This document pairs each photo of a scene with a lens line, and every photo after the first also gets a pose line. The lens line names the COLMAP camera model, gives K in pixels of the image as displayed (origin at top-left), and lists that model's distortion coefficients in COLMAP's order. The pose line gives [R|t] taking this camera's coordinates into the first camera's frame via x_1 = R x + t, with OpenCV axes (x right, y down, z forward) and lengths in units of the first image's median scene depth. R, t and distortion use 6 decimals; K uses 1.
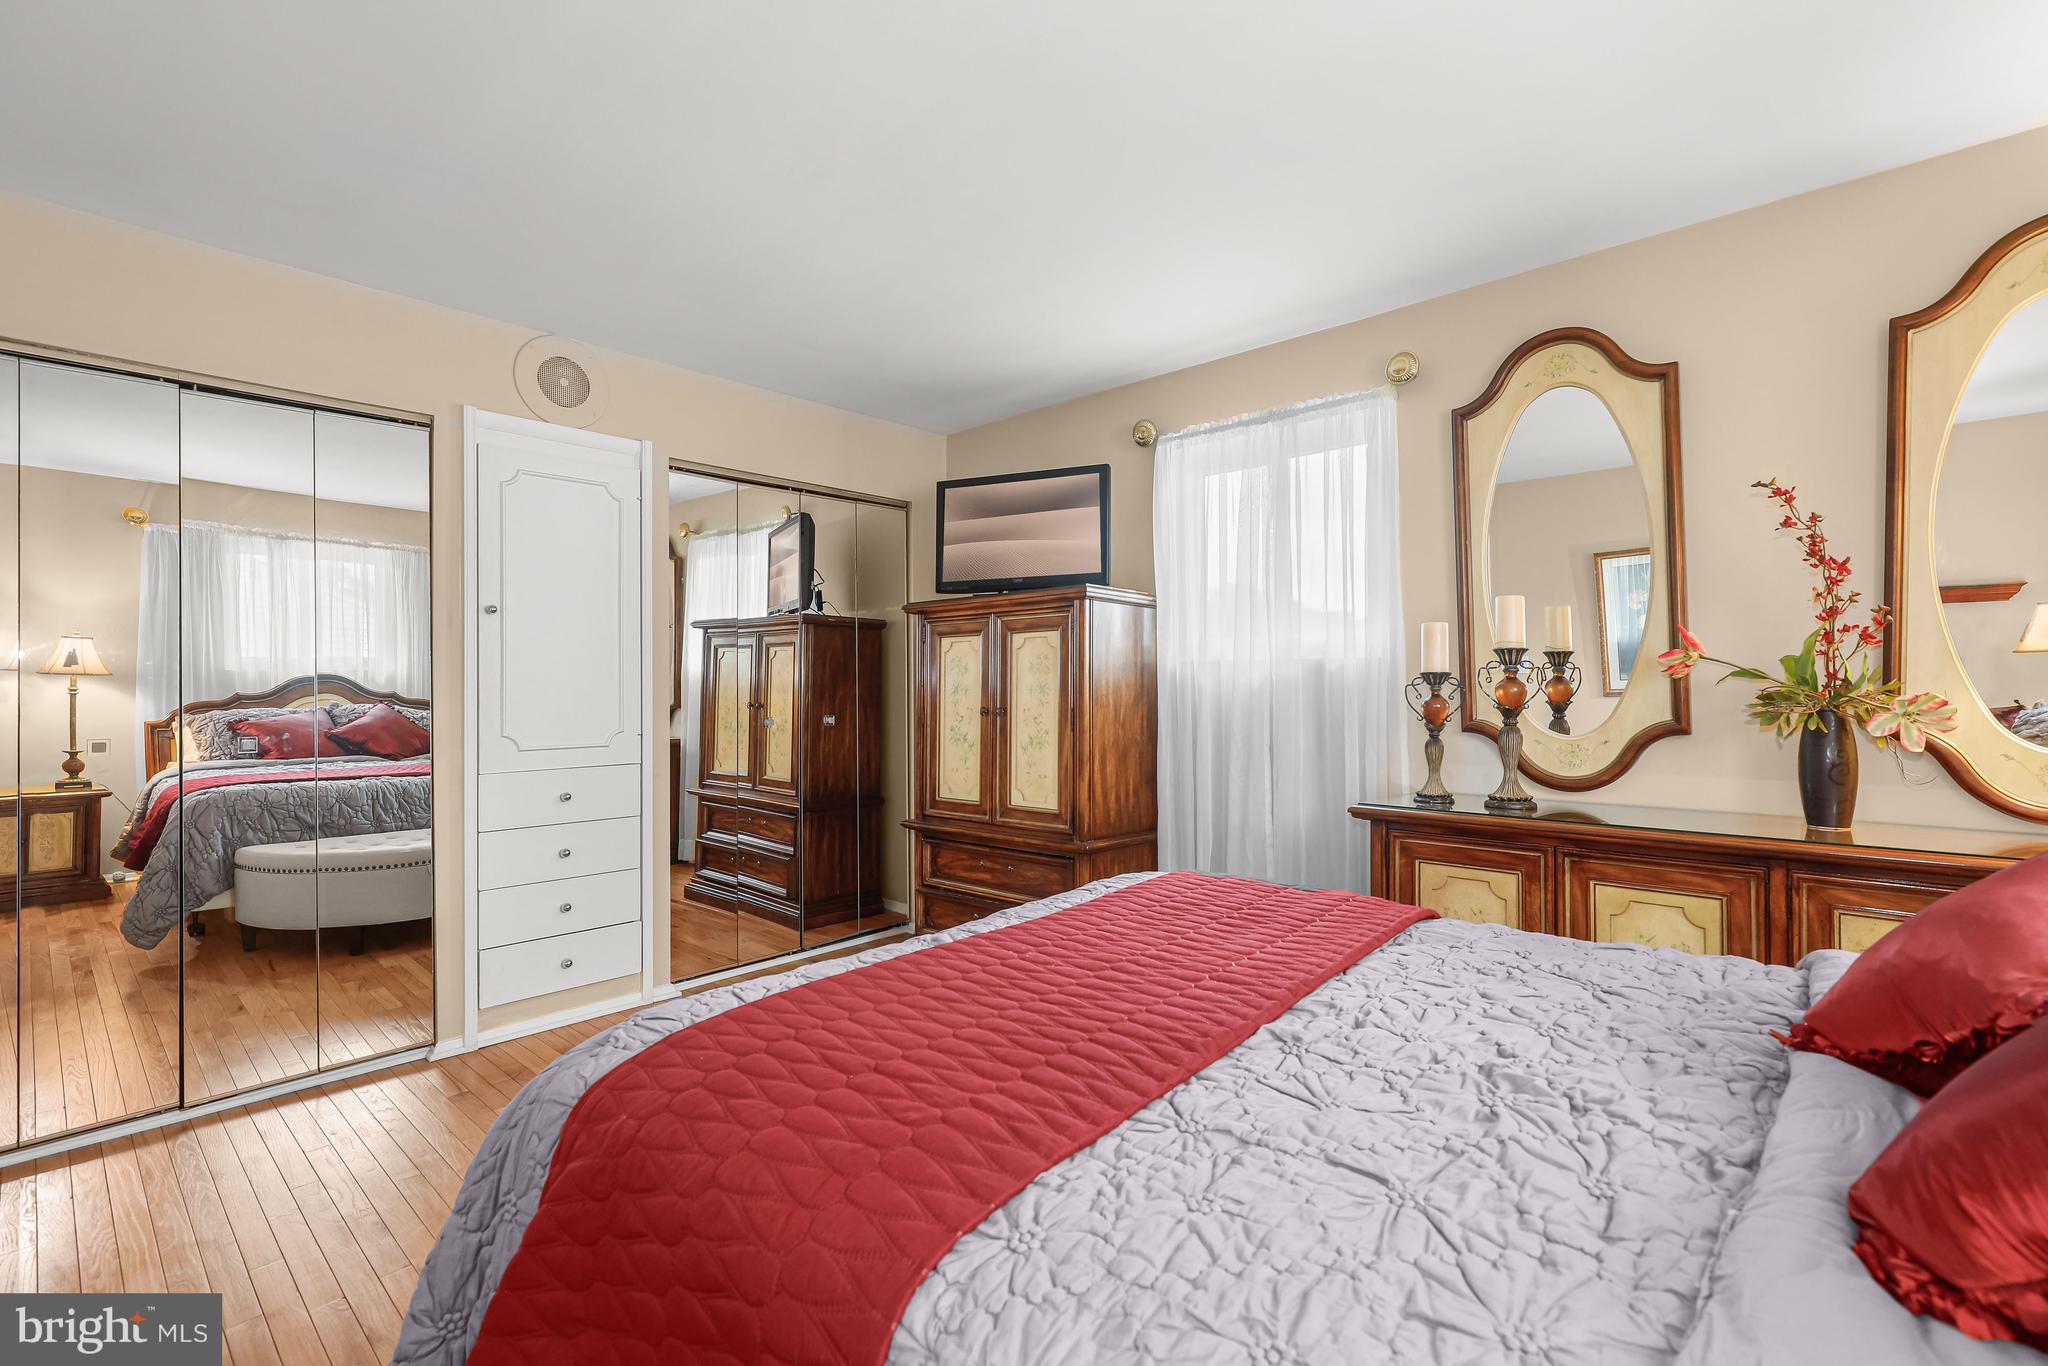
lens RADIAL K [[931.5, 0, 1029.7], [0, 931.5, 681.4], [0, 0, 1]] dist [-0.000048, 0.001417]
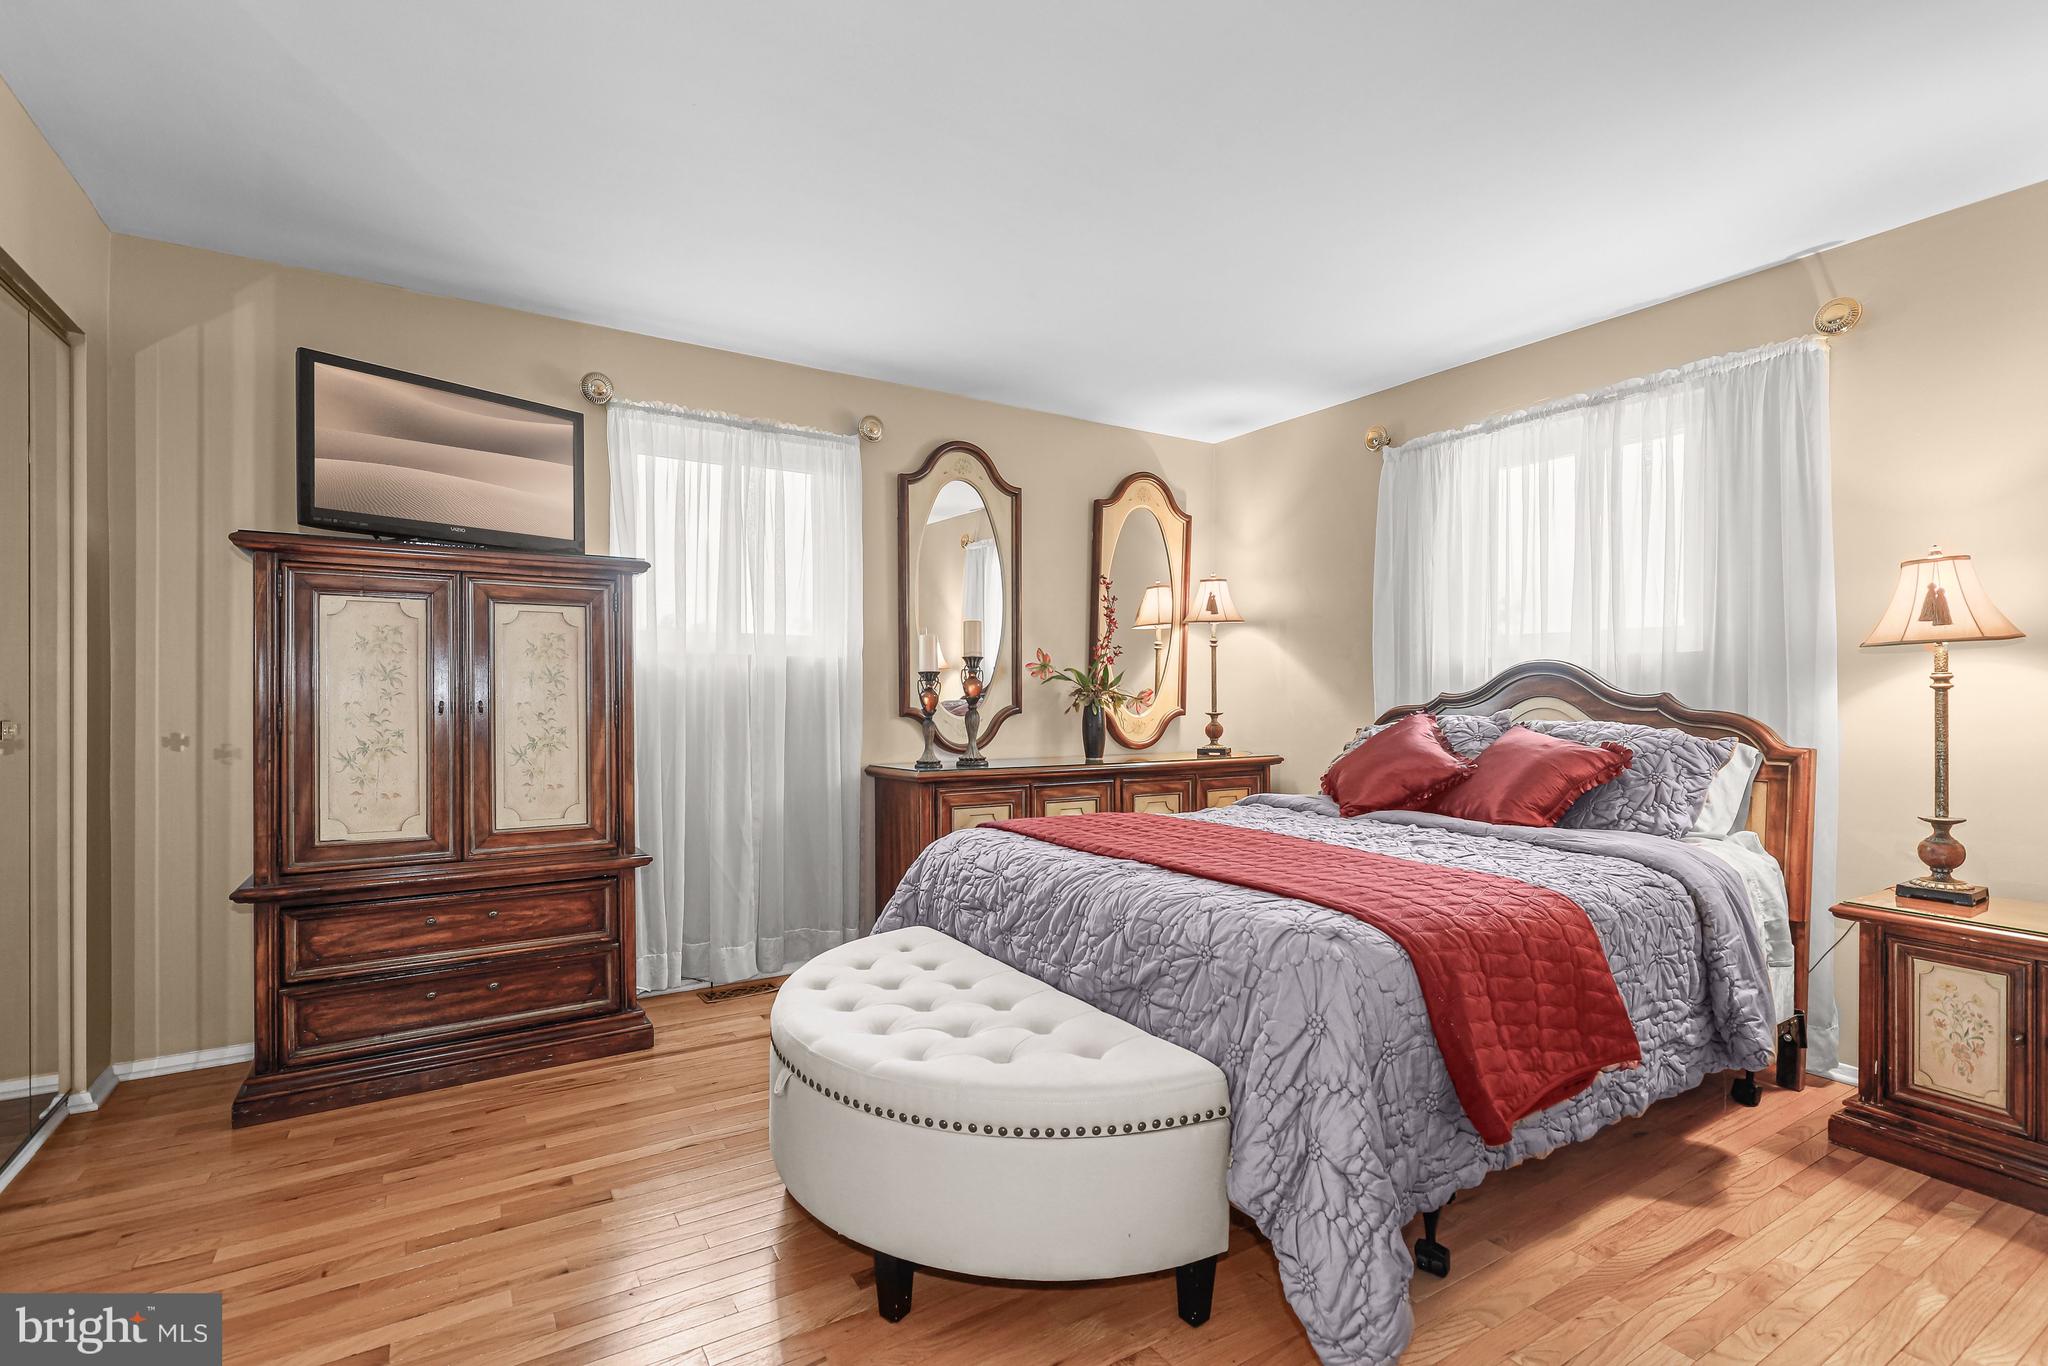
lens RADIAL K [[931.5, 0, 1029.5], [0, 931.5, 697.3], [0, 0, 1]] dist [-0.000048, 0.001417]
pose [[0.263580, -0.001038, 0.964637, -0.654427], [-0.015851, 0.999860, 0.005407, 0.014288], [-0.964507, -0.016716, 0.263526, 0.392655]]
